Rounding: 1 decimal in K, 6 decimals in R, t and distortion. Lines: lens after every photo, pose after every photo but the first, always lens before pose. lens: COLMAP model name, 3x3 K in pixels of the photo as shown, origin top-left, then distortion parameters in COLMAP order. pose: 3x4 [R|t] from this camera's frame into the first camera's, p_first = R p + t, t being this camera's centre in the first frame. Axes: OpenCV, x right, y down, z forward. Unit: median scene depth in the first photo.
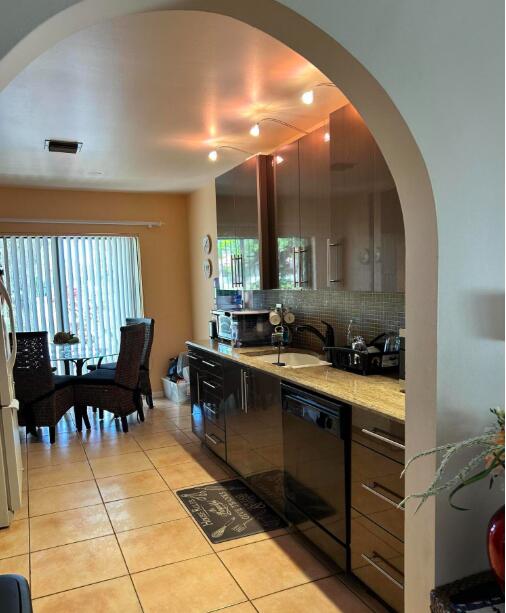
lens RADIAL K [[521.1, 0, 252.5], [0, 521.1, 340.8], [0, 0, 1]] dist [0.047040, -0.012283]
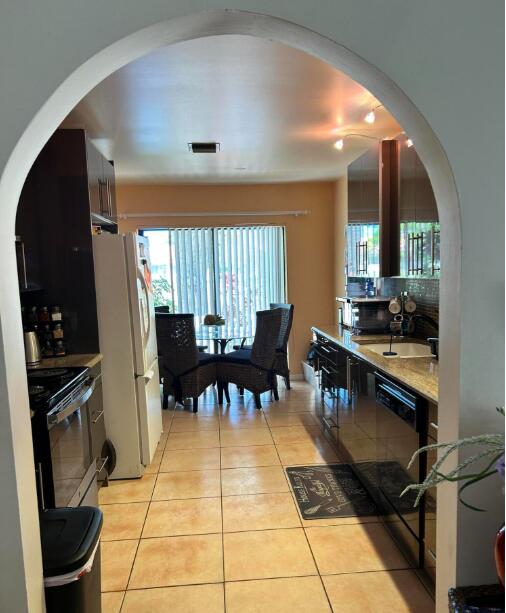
lens RADIAL K [[517.5, 0, 253.3], [0, 517.5, 336.9], [0, 0, 1]] dist [0.034872, -0.010350]
pose [[0.945695, 0.044251, -0.322030, 0.106058], [-0.037692, 0.998936, 0.026578, -0.002021], [0.322863, -0.012996, 0.946356, -0.010520]]
